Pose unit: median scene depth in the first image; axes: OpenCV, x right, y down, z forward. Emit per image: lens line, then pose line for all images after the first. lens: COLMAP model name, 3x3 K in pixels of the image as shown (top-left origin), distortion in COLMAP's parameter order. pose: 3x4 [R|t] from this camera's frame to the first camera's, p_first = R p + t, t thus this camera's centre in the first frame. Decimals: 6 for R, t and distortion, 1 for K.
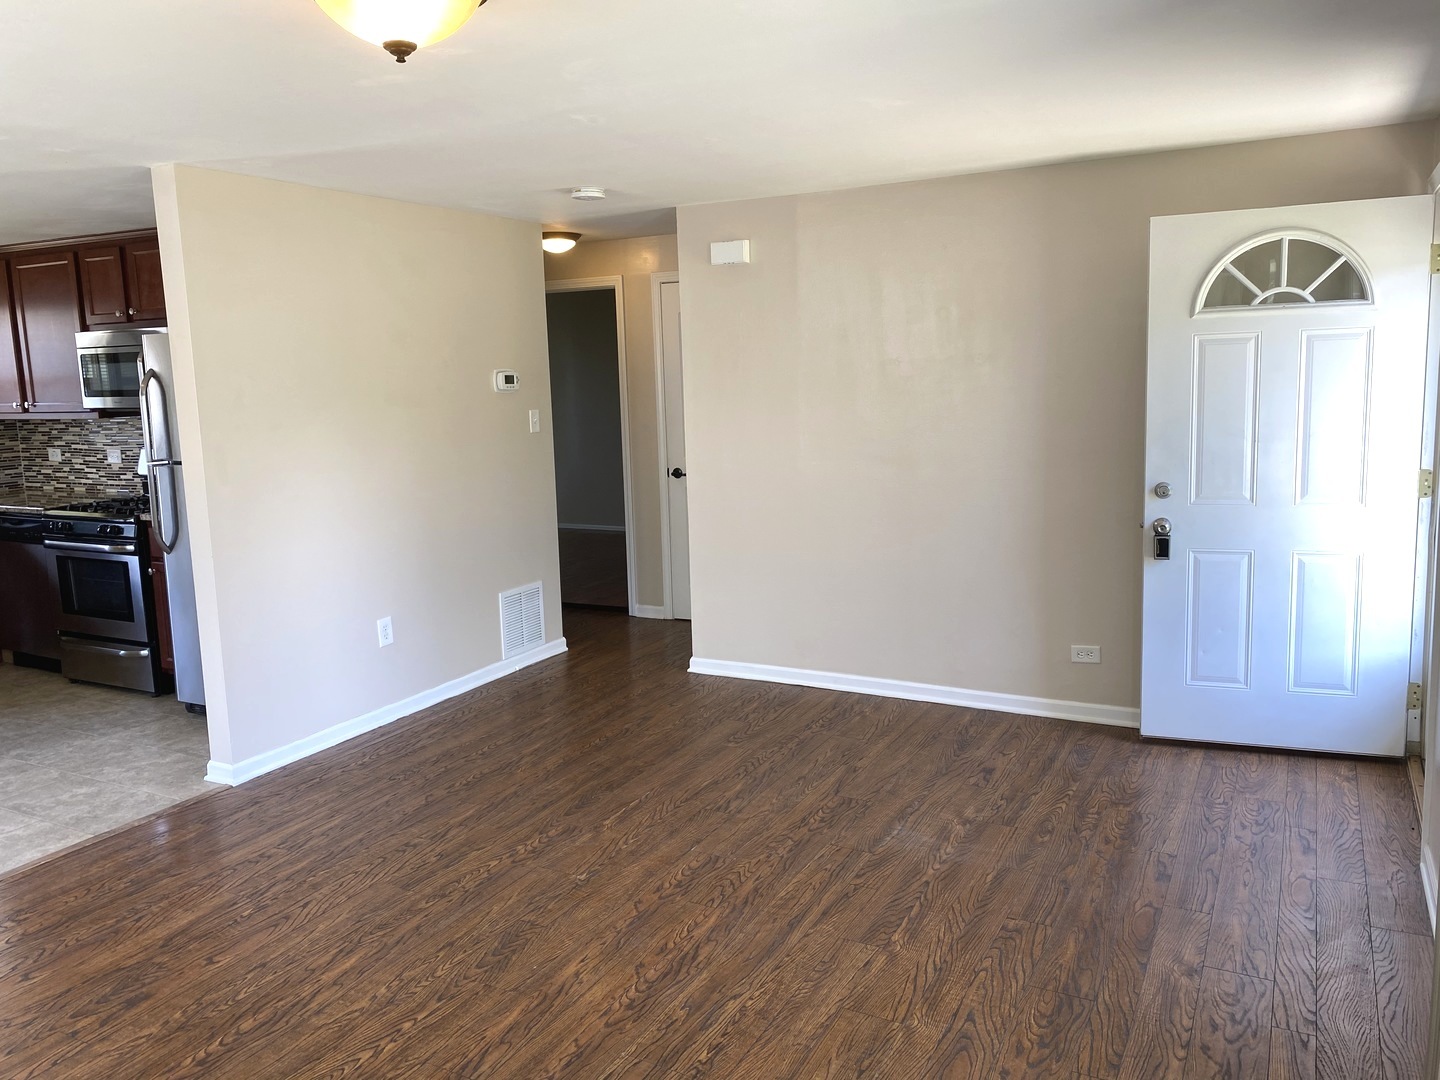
lens RADIAL K [[1109.9, 0, 718.8], [0, 1109.9, 527.9], [0, 0, 1]] dist [0.011292, -0.000158]
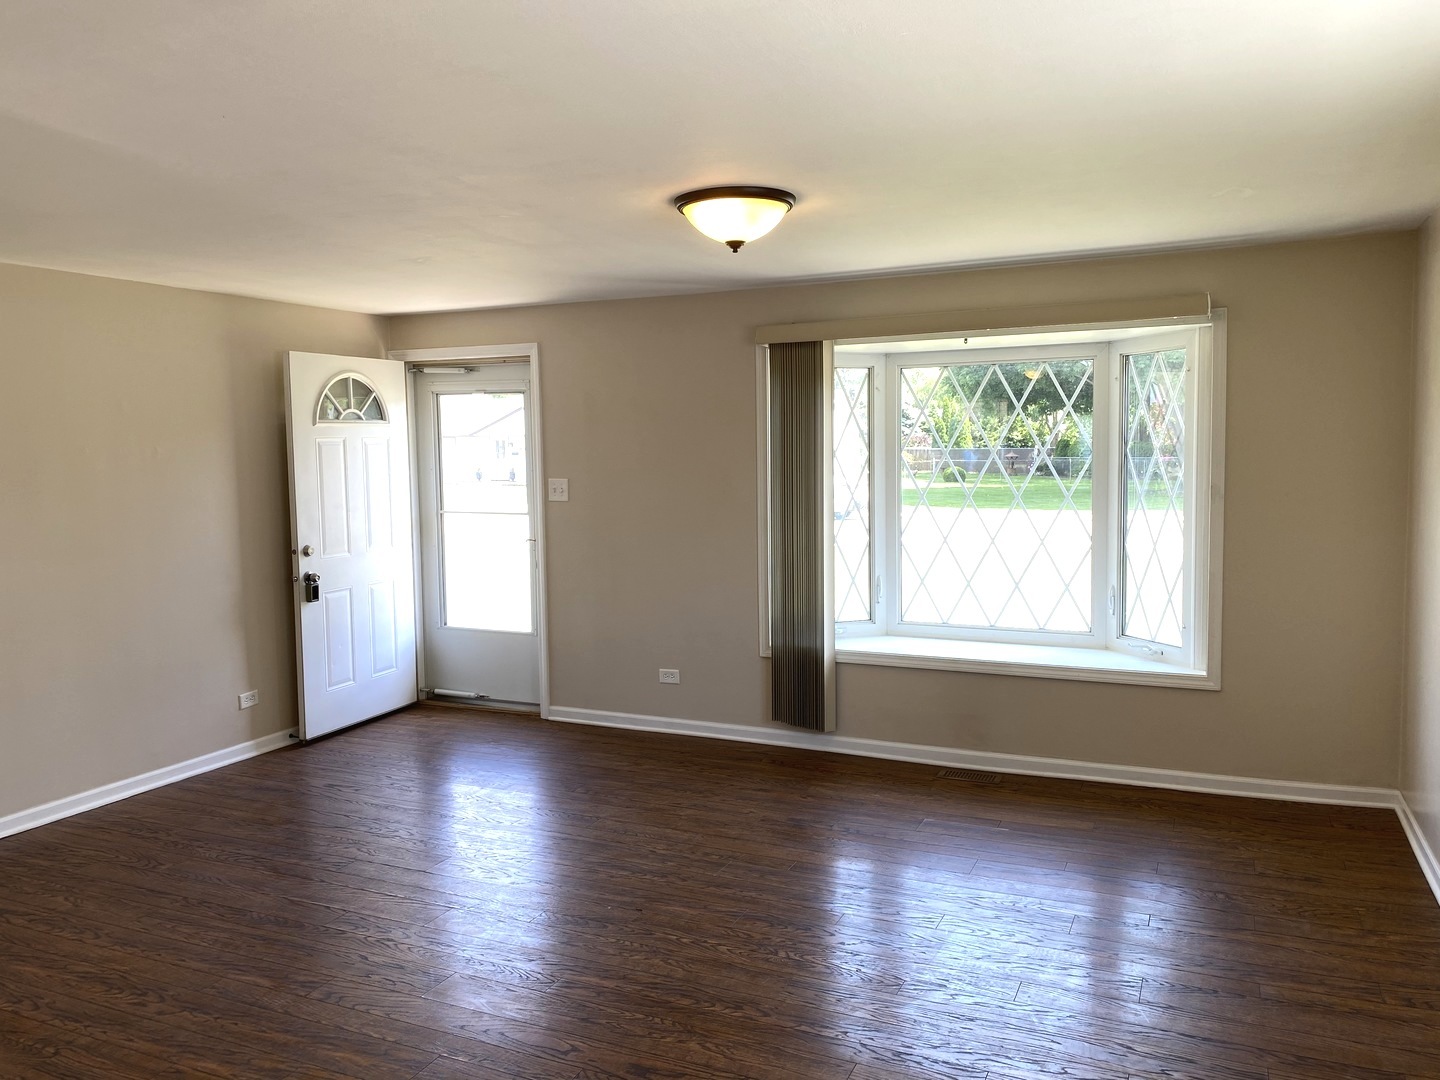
lens RADIAL K [[1113.3, 0, 717.4], [0, 1113.3, 493.7], [0, 0, 1]] dist [0.081087, -0.088051]
pose [[-0.071488, -0.012039, 0.997369, -1.292518], [0.156932, 0.987338, 0.023167, -0.075633], [-0.985019, 0.158175, -0.068694, 0.790658]]
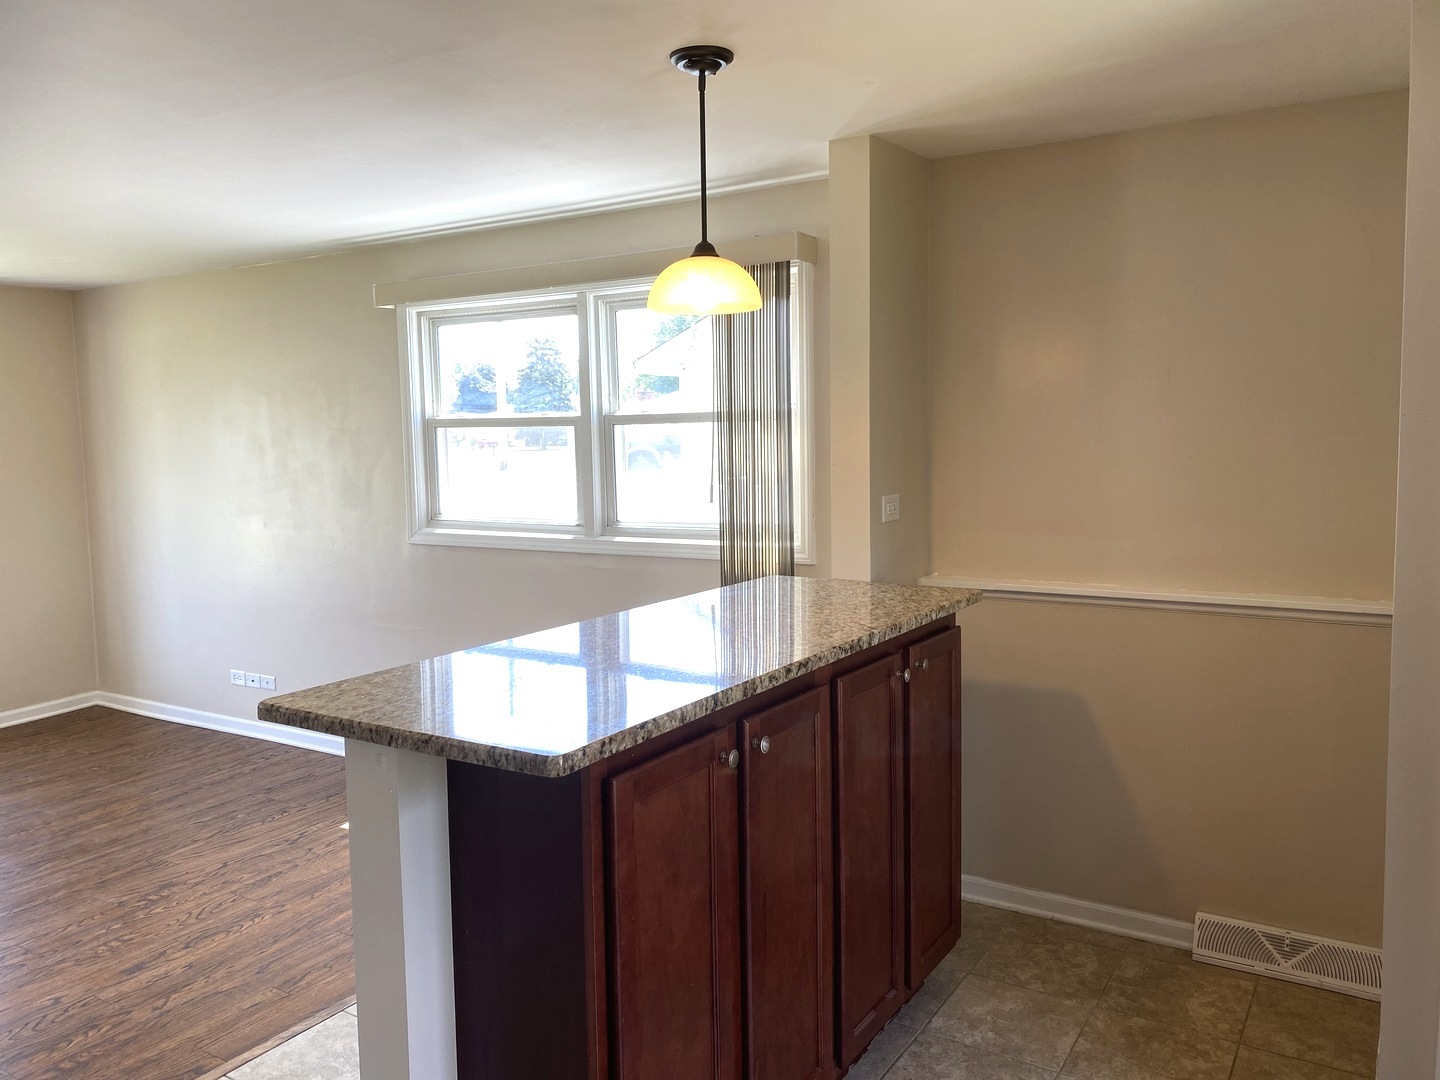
lens RADIAL K [[1109.9, 0, 718.8], [0, 1109.9, 527.9], [0, 0, 1]] dist [0.011292, -0.000158]
pose [[-0.996003, 0.041002, 0.079354, -1.191006], [0.057937, 0.972733, 0.224573, -0.194651], [-0.067983, 0.228273, -0.971221, 1.666801]]
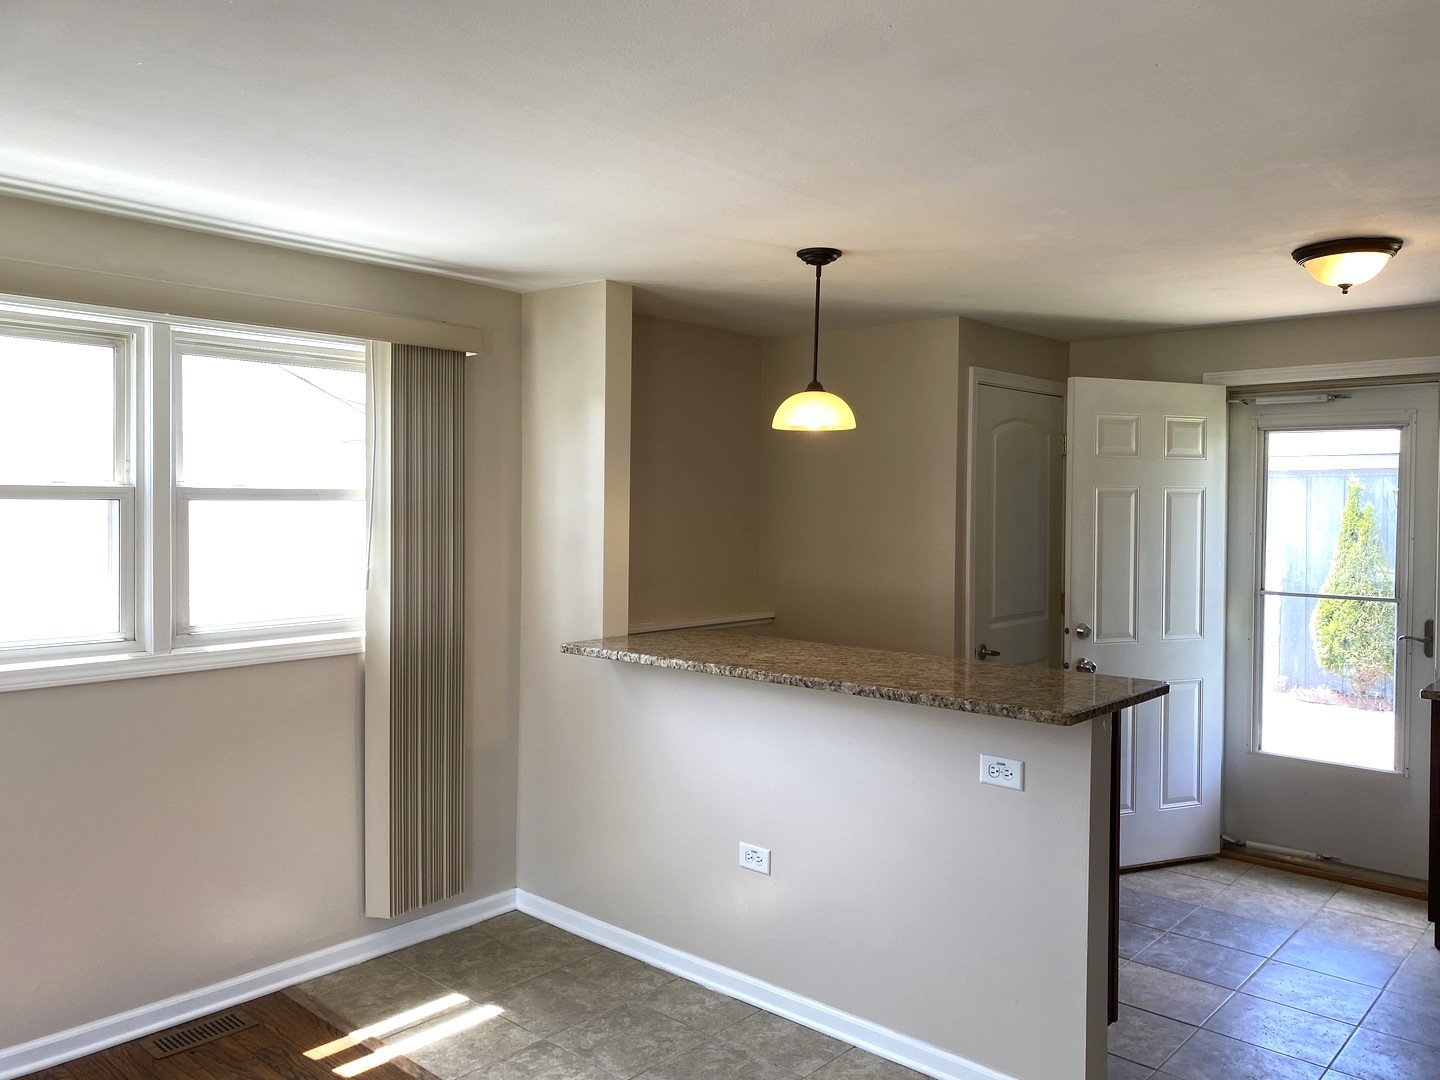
lens RADIAL K [[1109.9, 0, 718.8], [0, 1109.9, 527.9], [0, 0, 1]] dist [0.011292, -0.000158]
pose [[-0.239379, 0.051329, -0.969568, -0.099934], [-0.138394, 0.986601, 0.086399, -0.157051], [0.961012, 0.154865, -0.229068, 1.074696]]
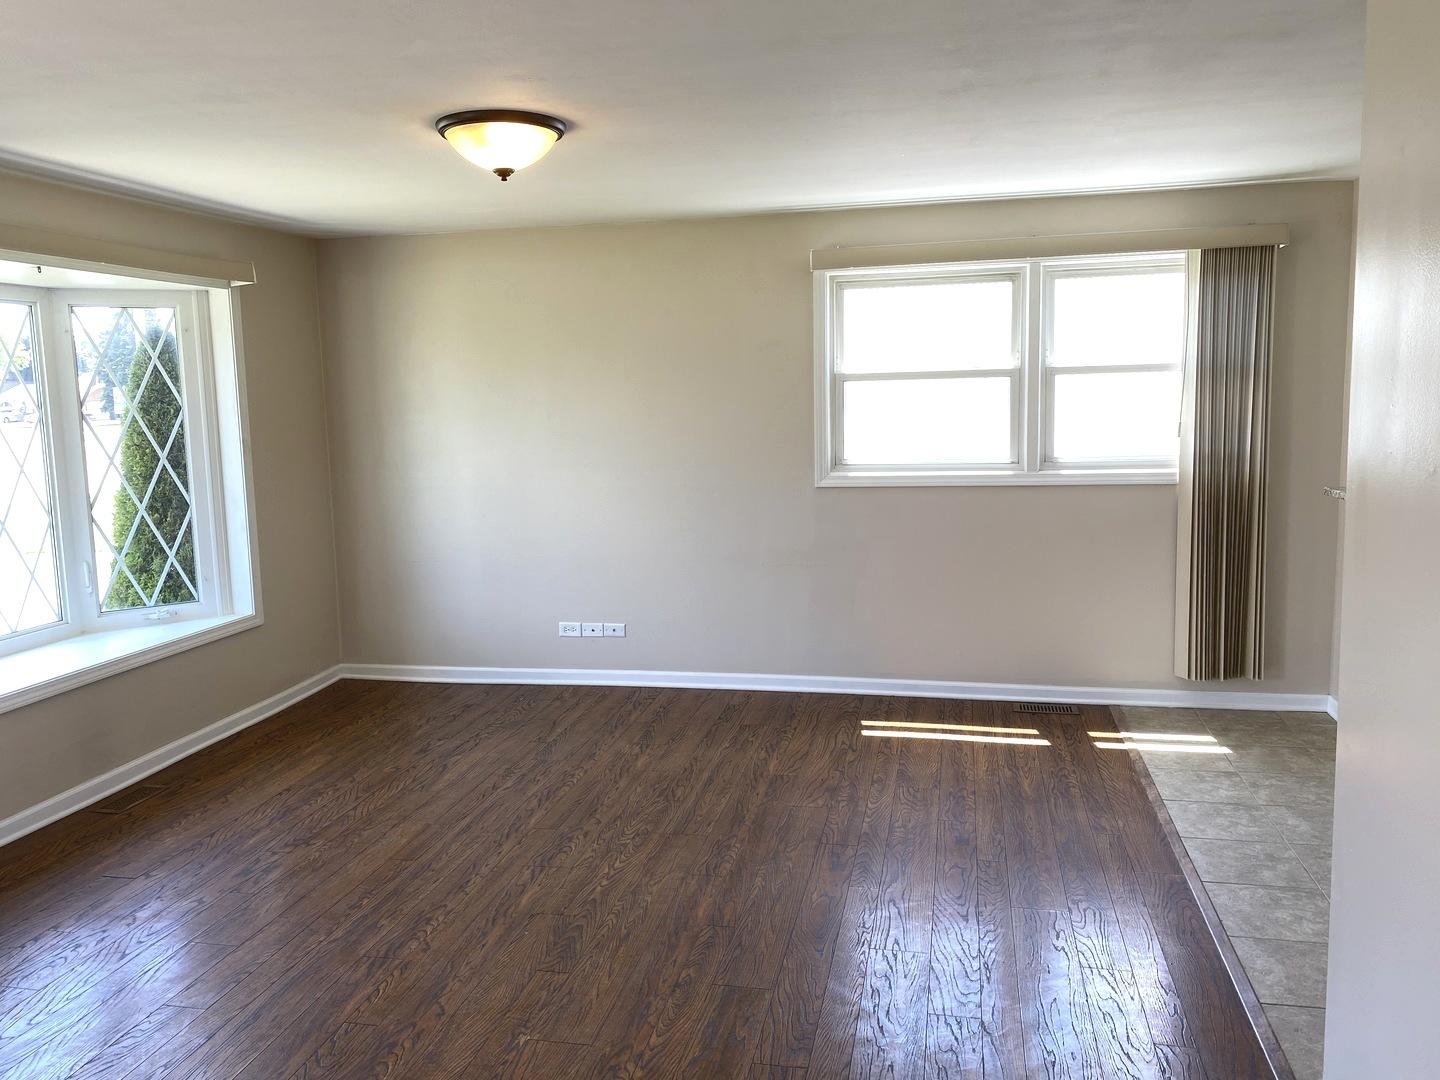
lens RADIAL K [[1091.7, 0, 724.7], [0, 1091.7, 525.2], [0, 0, 1]] dist [0.040978, -0.034078]
pose [[-0.958805, 0.087290, -0.270321, -0.085137], [0.013350, 0.964411, 0.264069, -0.238412], [0.283751, 0.249582, -0.925848, 1.728689]]
